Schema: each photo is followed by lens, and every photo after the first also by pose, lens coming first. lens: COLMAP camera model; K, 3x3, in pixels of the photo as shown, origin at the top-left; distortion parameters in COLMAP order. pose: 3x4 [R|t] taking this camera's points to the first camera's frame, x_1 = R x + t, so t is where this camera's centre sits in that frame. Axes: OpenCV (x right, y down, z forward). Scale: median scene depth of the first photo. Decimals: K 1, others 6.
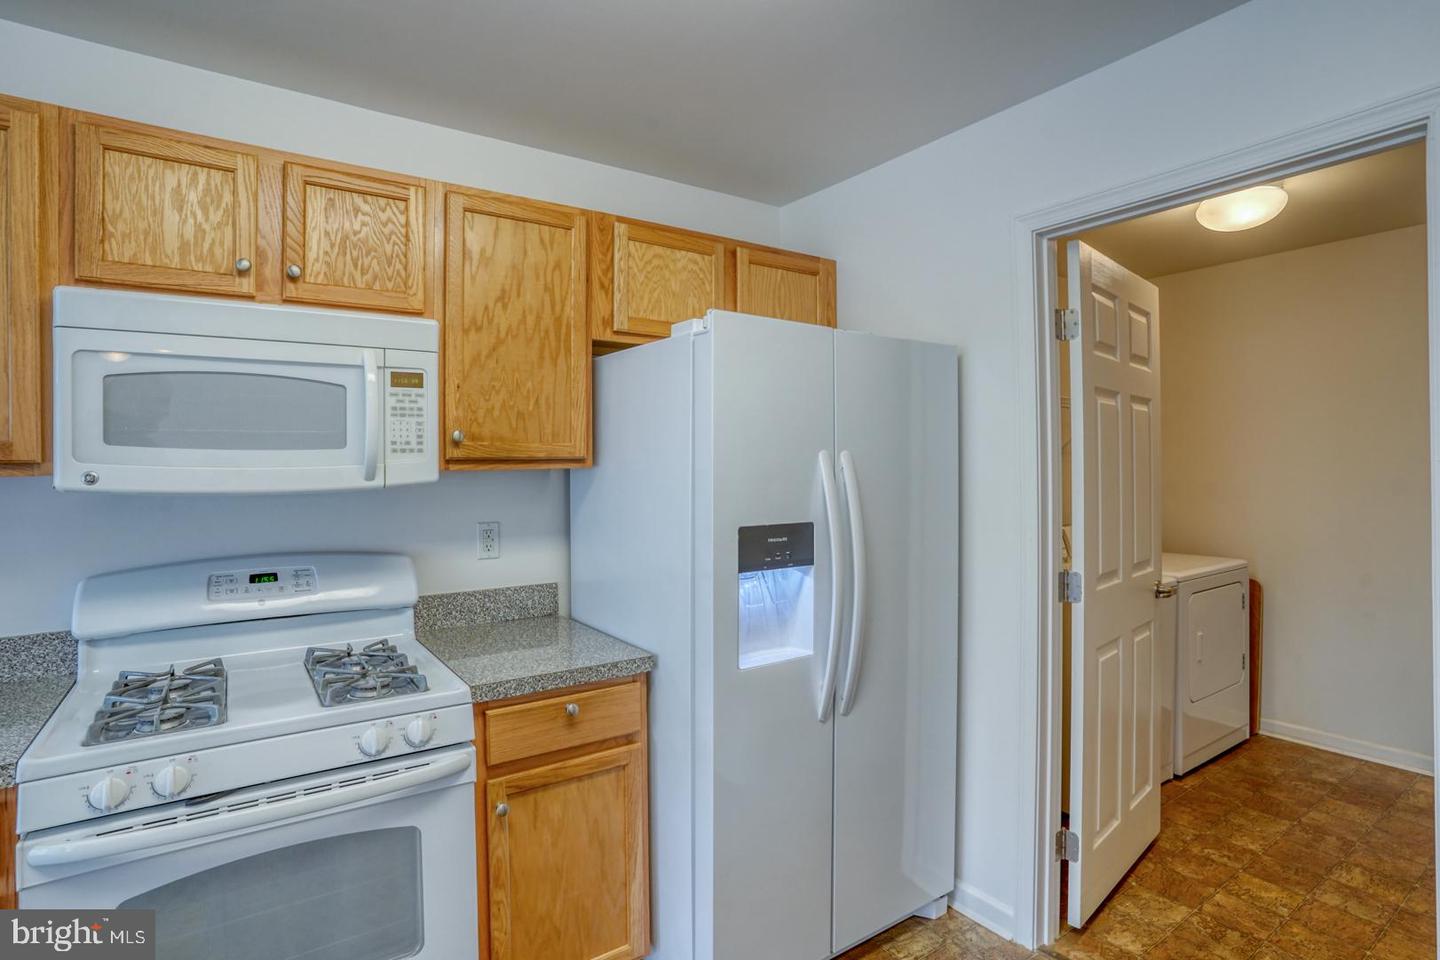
lens RADIAL K [[721.9, 0, 696.5], [0, 721.9, 465.2], [0, 0, 1]] dist [-0.069089, 0.028149]
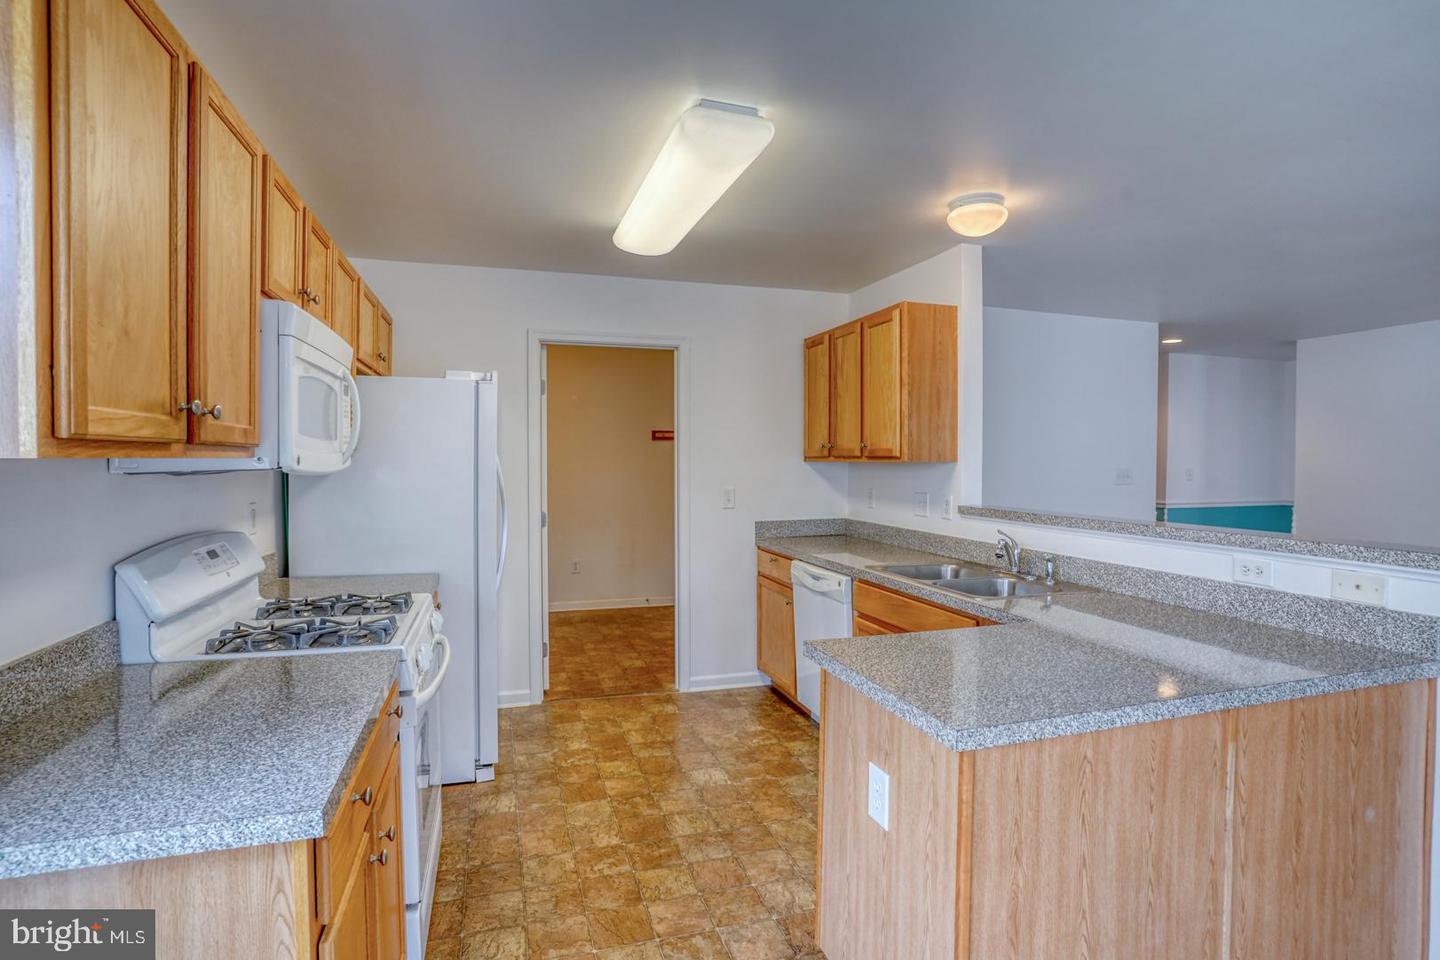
lens RADIAL K [[716.0, 0, 715.8], [0, 716.0, 477.0], [0, 0, 1]] dist [-0.080324, 0.040623]
pose [[0.292764, -0.014113, 0.956080, -1.395868], [-0.004437, 0.999860, 0.016118, 0.017821], [-0.956174, -0.008961, 0.292661, -0.064344]]
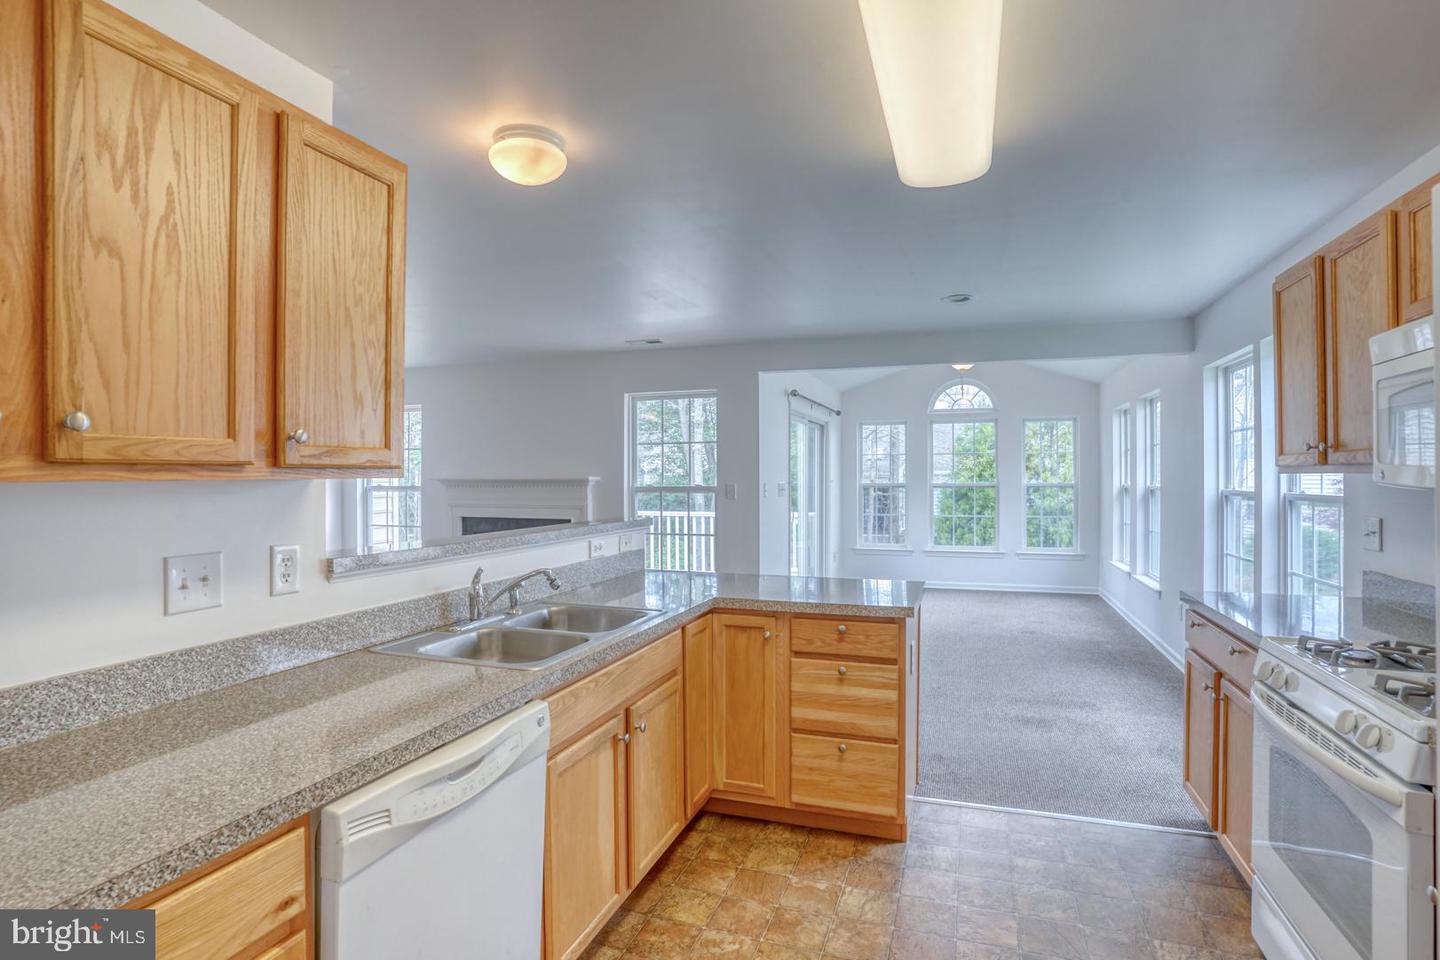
lens RADIAL K [[716.0, 0, 715.8], [0, 716.0, 477.0], [0, 0, 1]] dist [-0.080324, 0.040623]
pose [[-0.803524, 0.011224, -0.595167, 0.725837], [0.009699, 0.999936, 0.005764, 0.002358], [0.595193, -0.001141, -0.803582, 0.996762]]
